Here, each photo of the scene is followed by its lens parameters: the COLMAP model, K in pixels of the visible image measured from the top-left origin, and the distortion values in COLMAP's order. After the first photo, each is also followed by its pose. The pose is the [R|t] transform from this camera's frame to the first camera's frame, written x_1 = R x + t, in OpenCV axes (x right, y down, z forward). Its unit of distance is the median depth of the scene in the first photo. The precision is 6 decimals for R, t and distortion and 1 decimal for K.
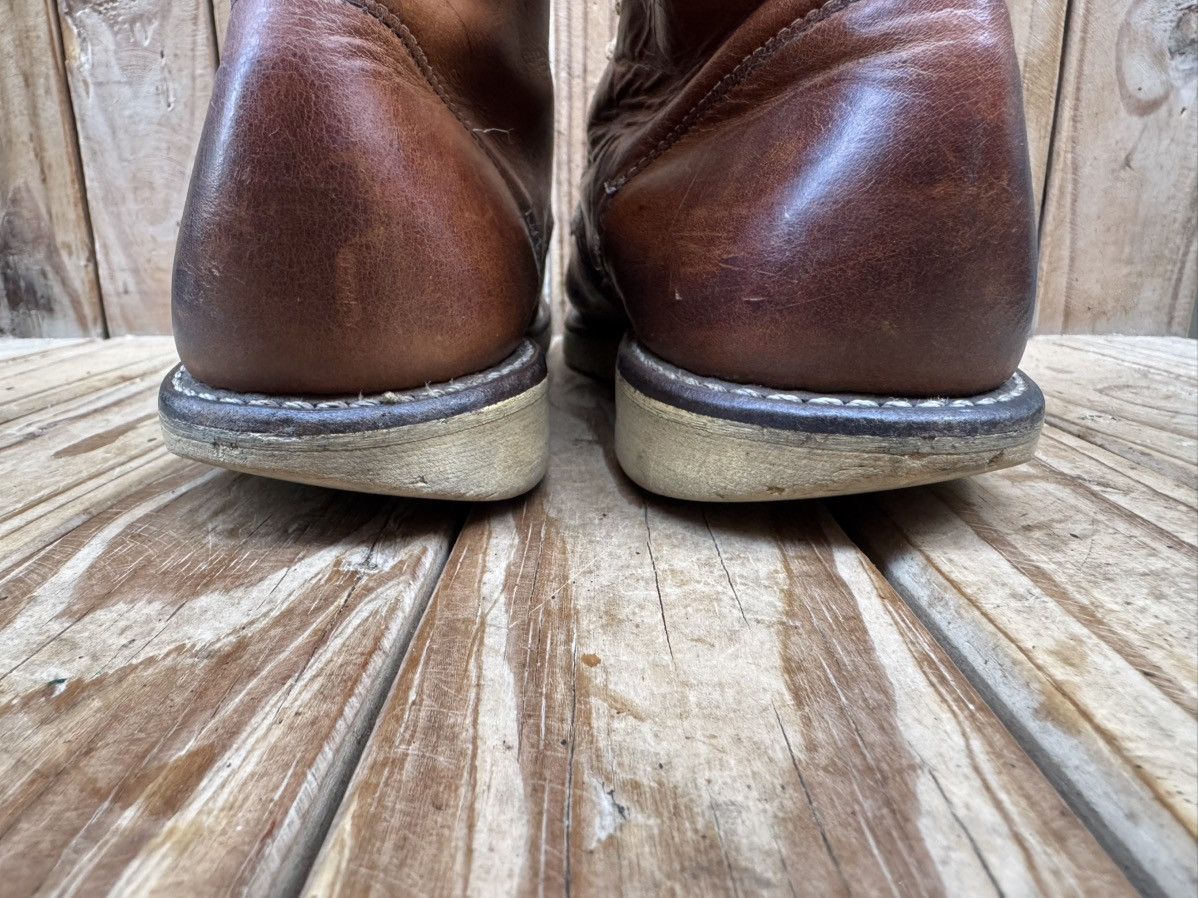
lens RADIAL K [[853.2, 0, 504.3], [0, 853.2, 439.1], [0, 0, 1]] dist [-0.004751, 0.002700]
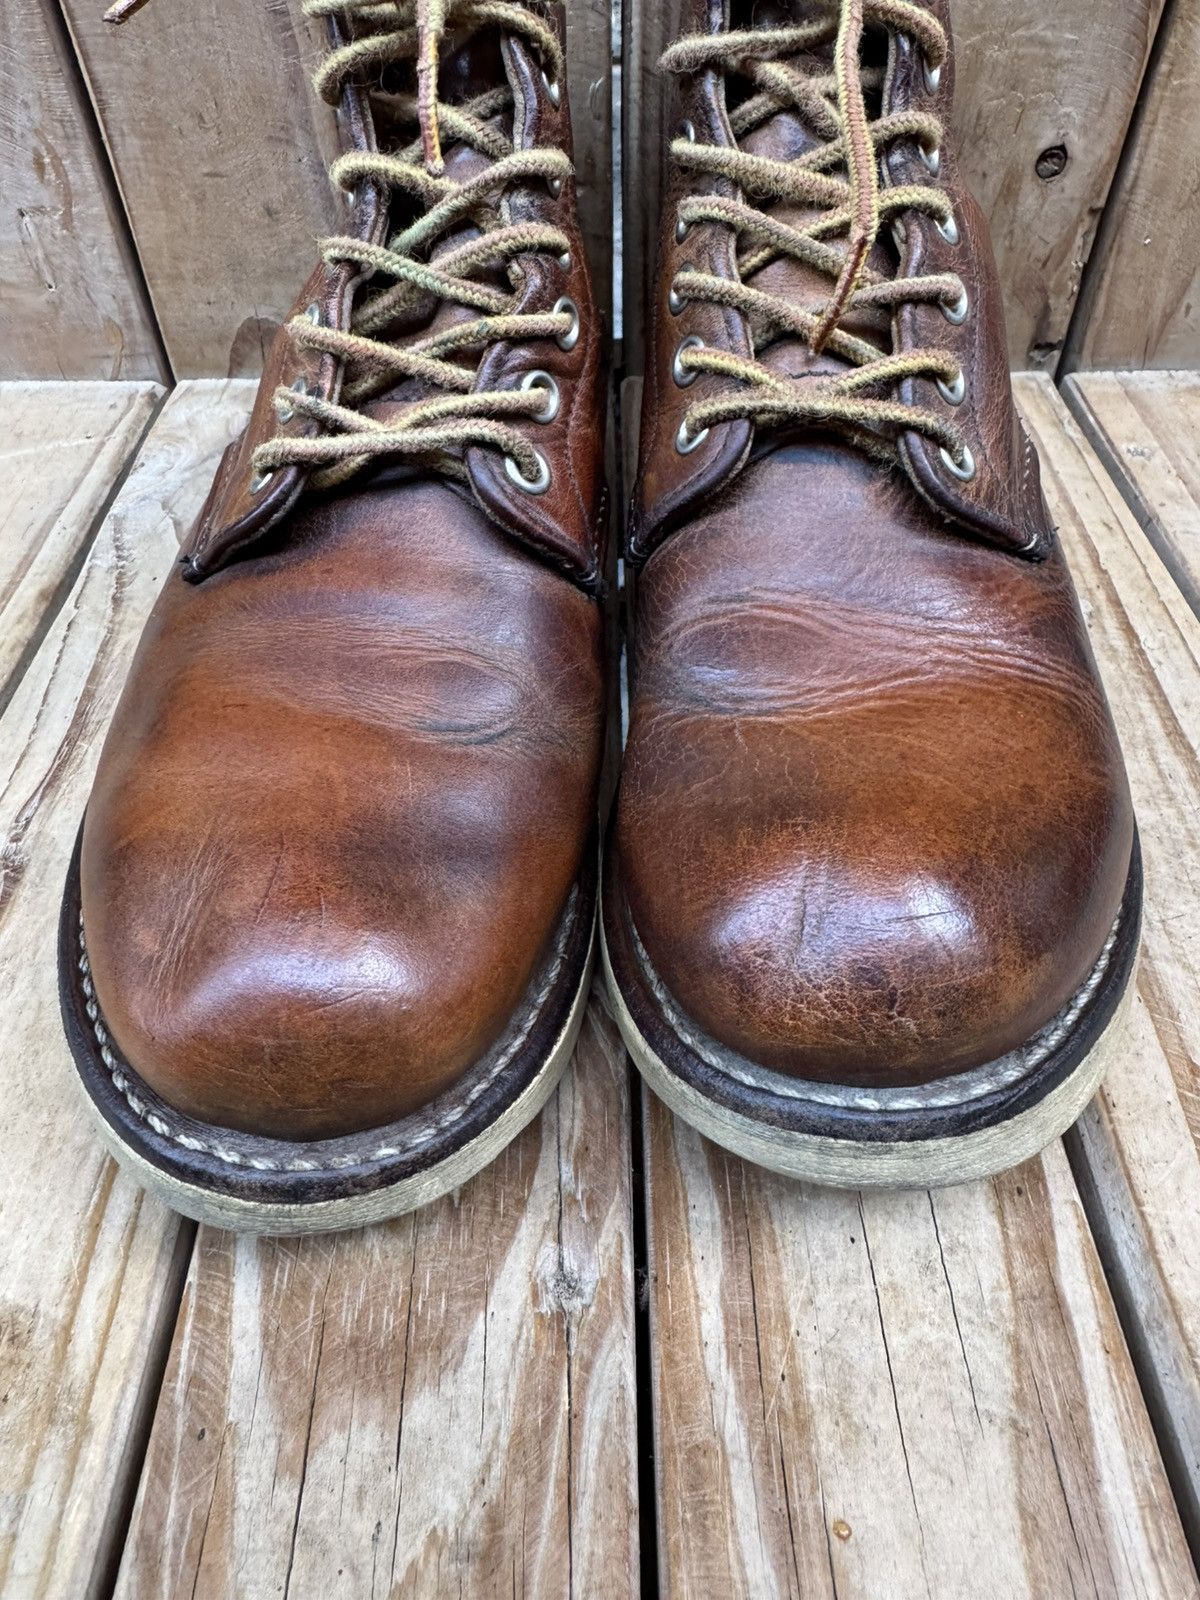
lens RADIAL K [[1141.5, 0, 597.1], [0, 1141.5, 703.1], [0, 0, 1]] dist [-0.005230, 0.002326]
pose [[0.994284, -0.065224, 0.084535, -0.194921], [0.016052, 0.874048, 0.485574, -1.025967], [-0.105559, -0.481441, 0.870099, 0.236175]]
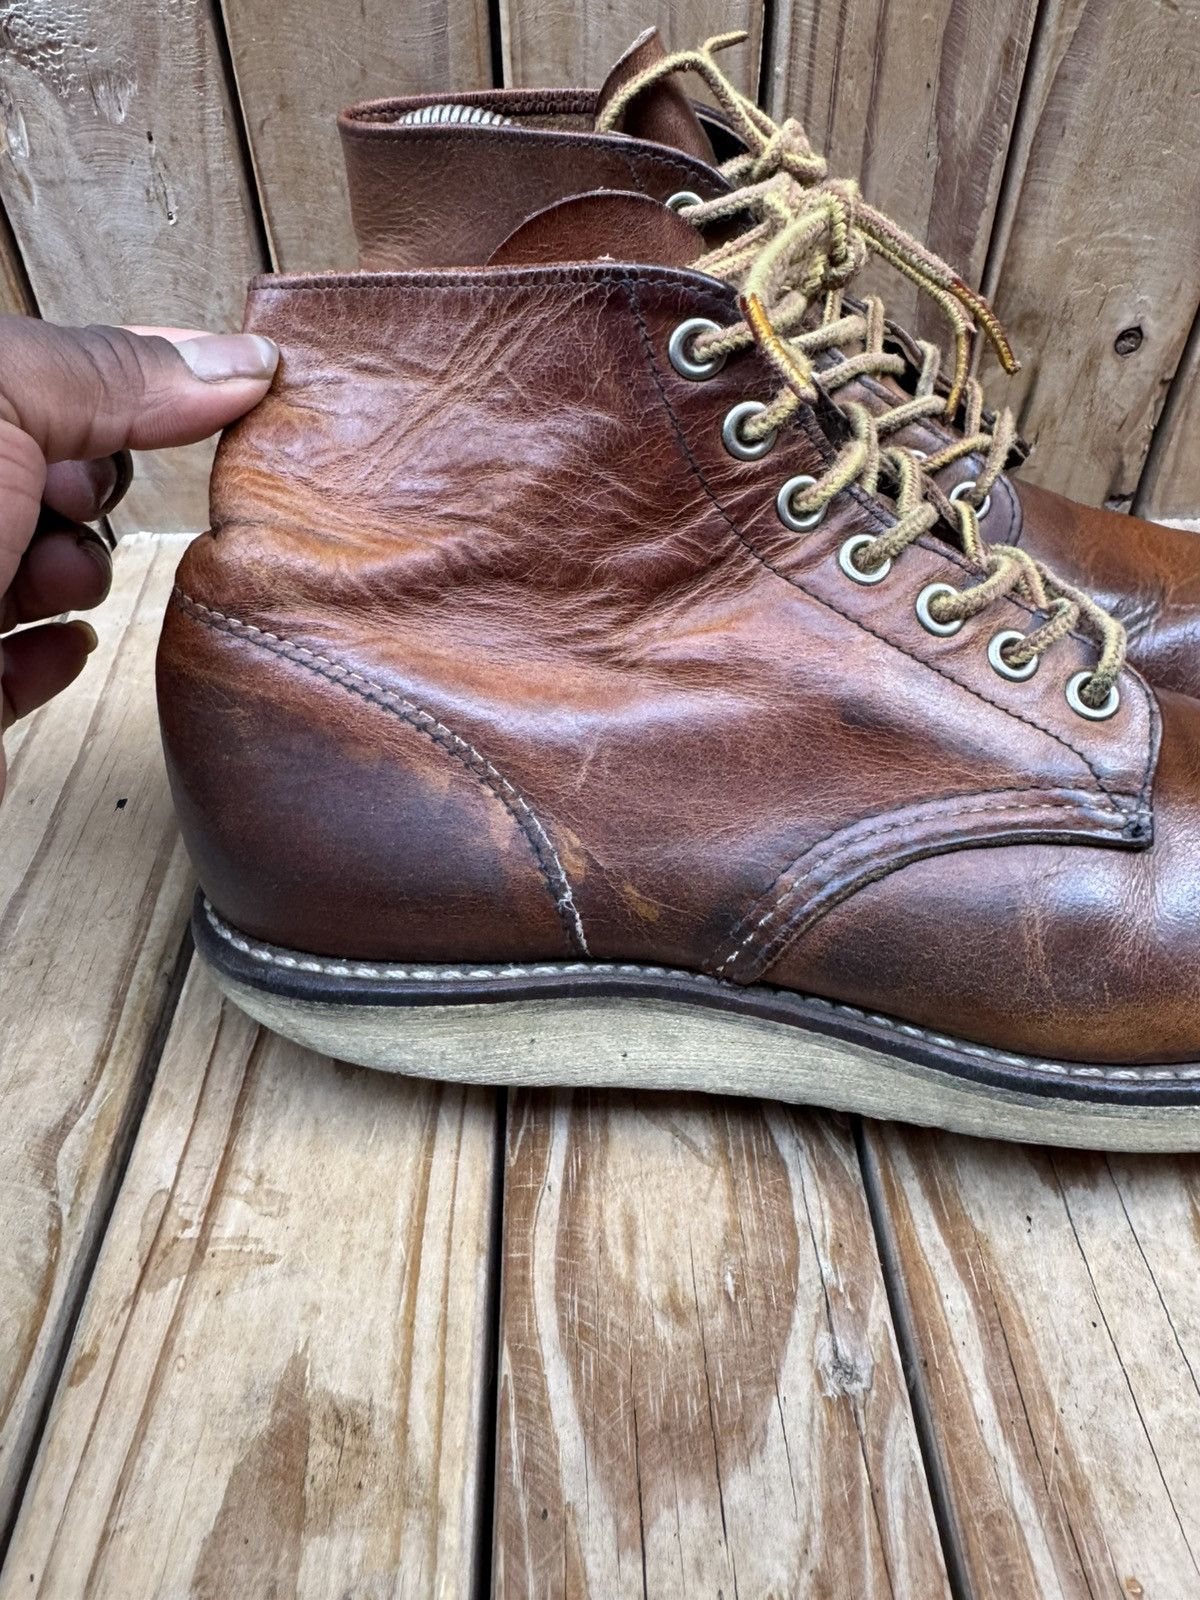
lens RADIAL K [[1139.6, 0, 603.3], [0, 1139.6, 716.4], [0, 0, 1]] dist [-0.003338, 0.001095]
pose [[0.991924, -0.065975, 0.108324, -0.557126], [0.015719, 0.911423, 0.411169, -1.161775], [-0.125856, -0.406146, 0.905100, 0.127276]]
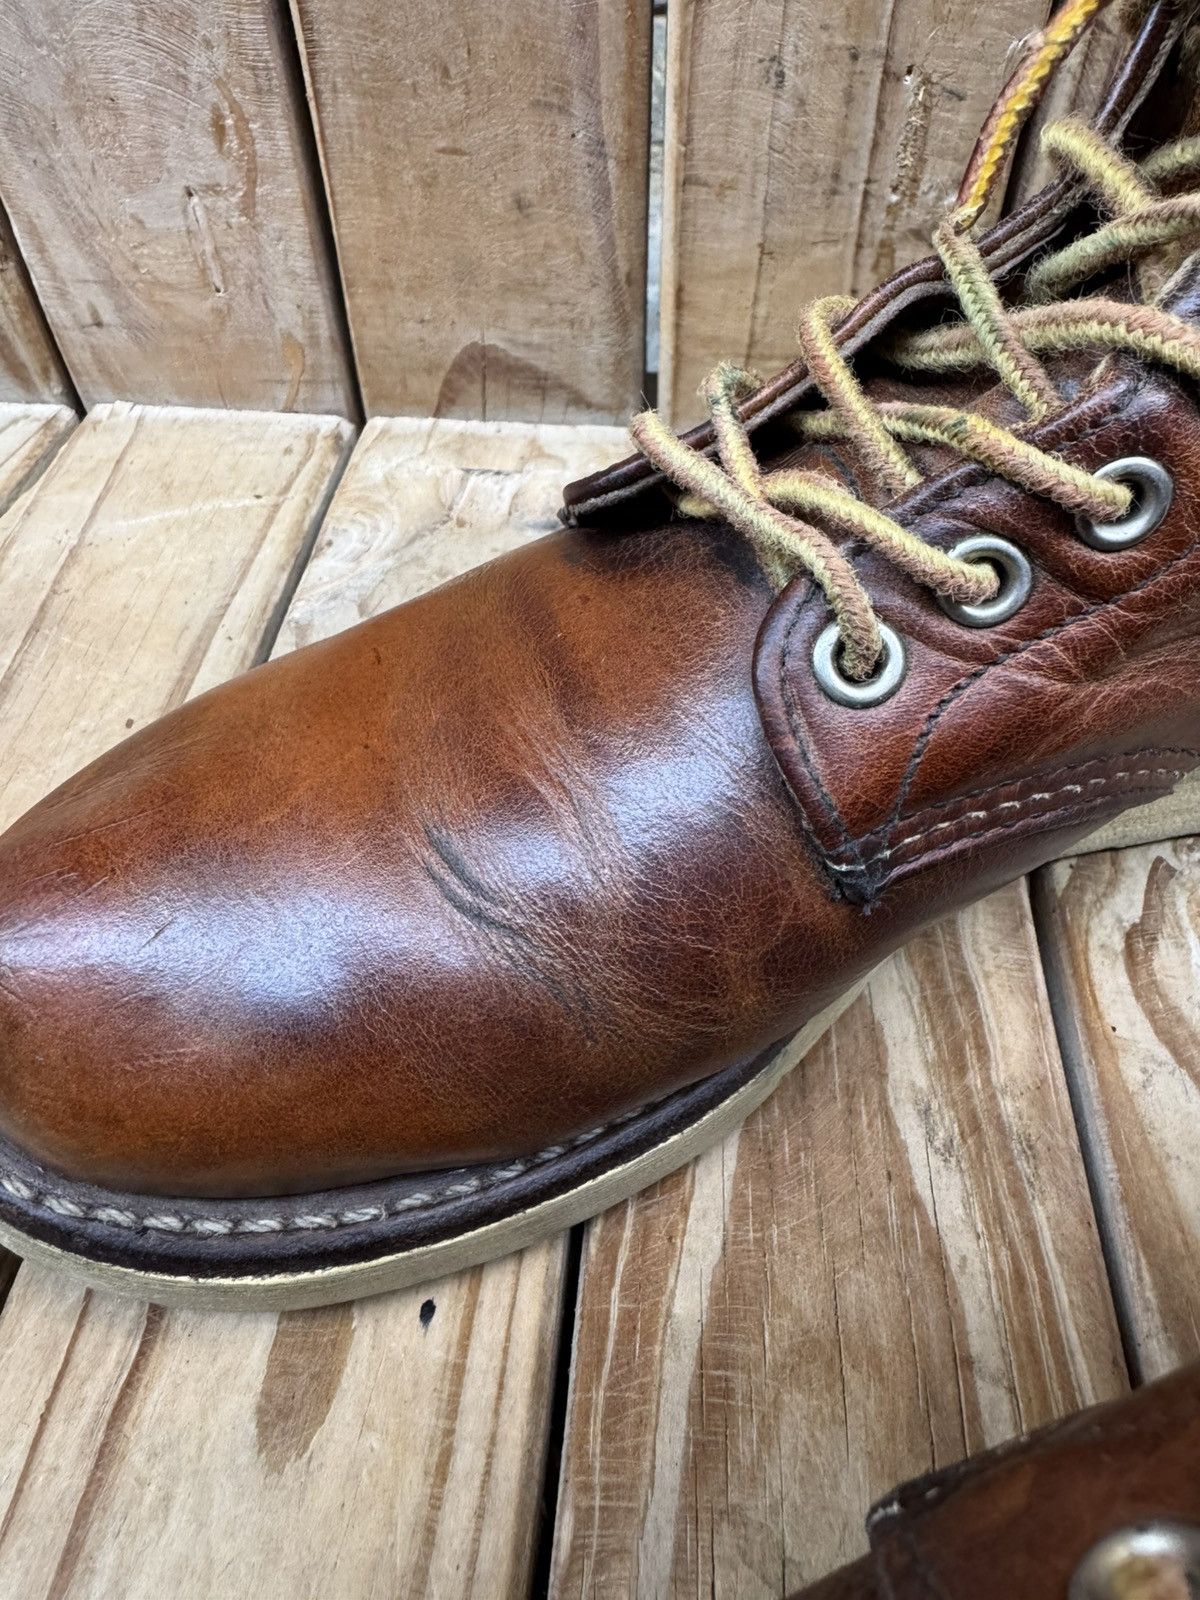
lens RADIAL K [[1147.7, 0, 592.2], [0, 1147.7, 723.9], [0, 0, 1]] dist [-0.006381, 0.002773]
pose [[0.999894, 0.003599, 0.014107, -0.534955], [-0.010498, 0.849568, 0.527375, -1.026862], [-0.010087, -0.527468, 0.849515, 1.010804]]
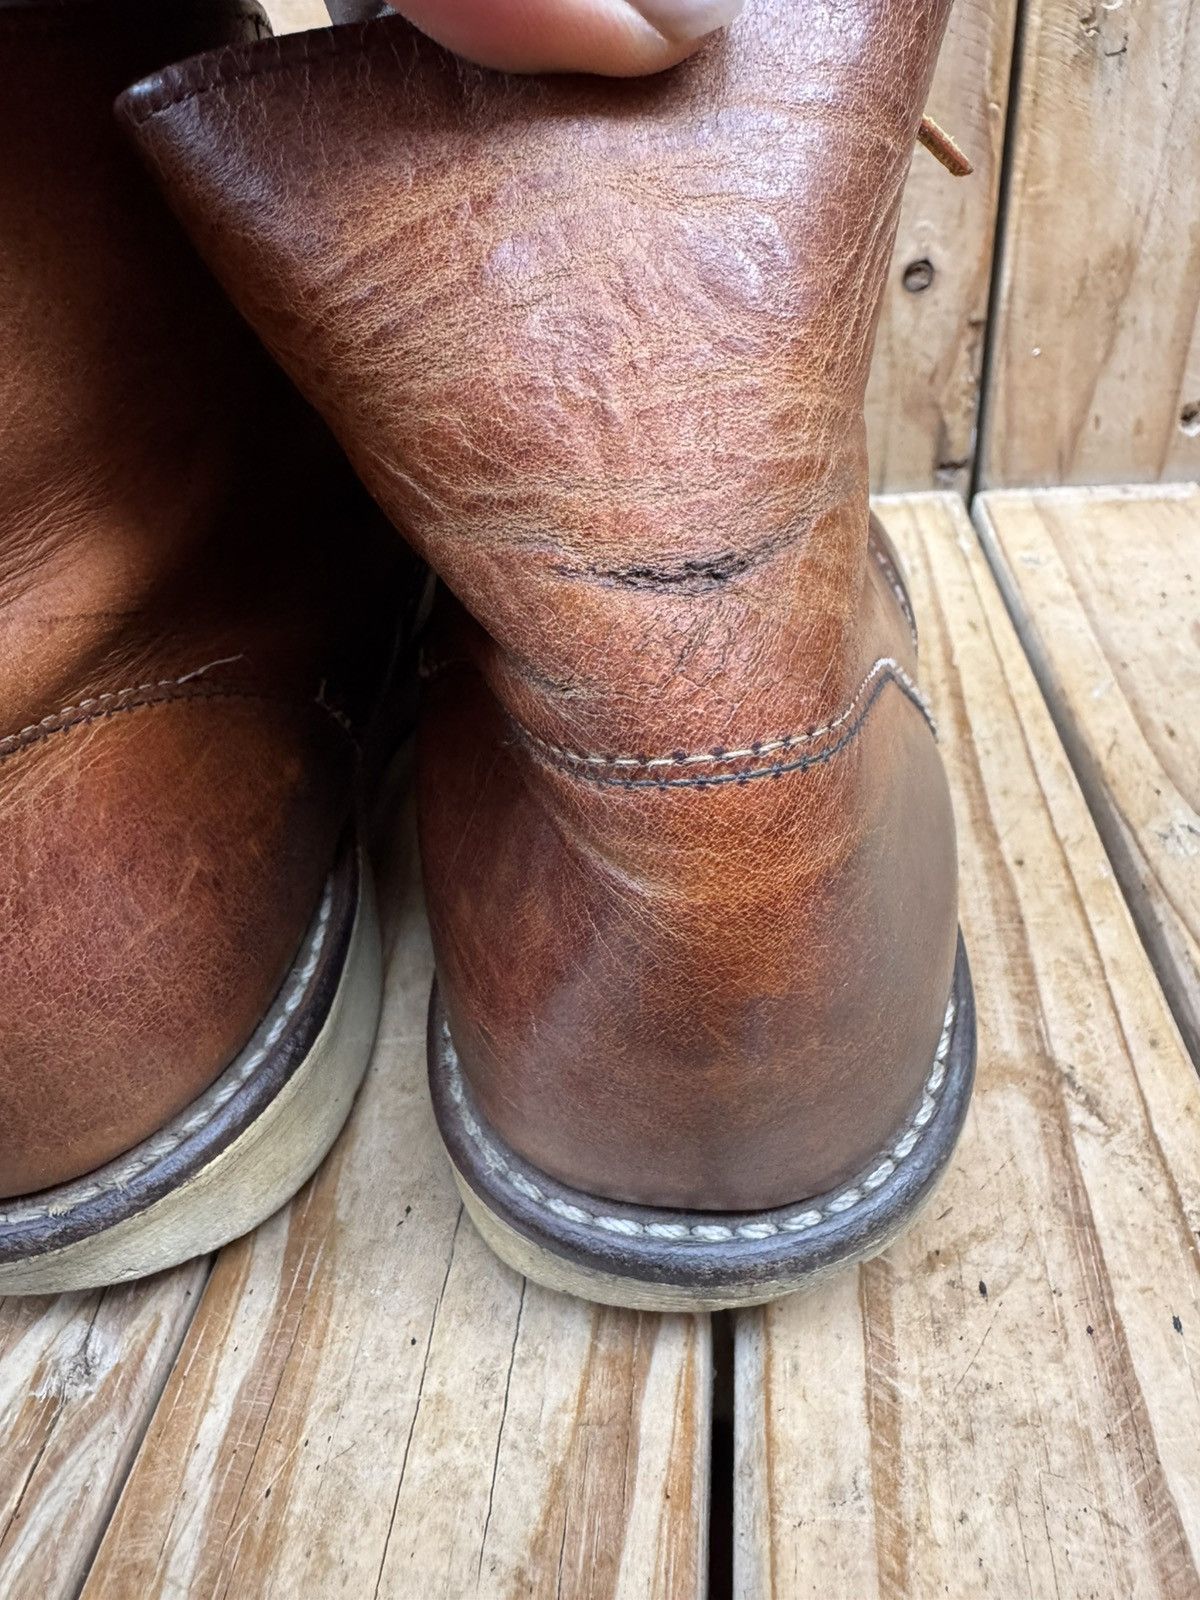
lens RADIAL K [[1147.7, 0, 592.2], [0, 1147.7, 723.9], [0, 0, 1]] dist [-0.006381, 0.002773]
pose [[0.998079, -0.050826, -0.035427, 0.402822], [0.059556, 0.944665, 0.322584, -0.765681], [0.017071, -0.324074, 0.945878, 0.192281]]
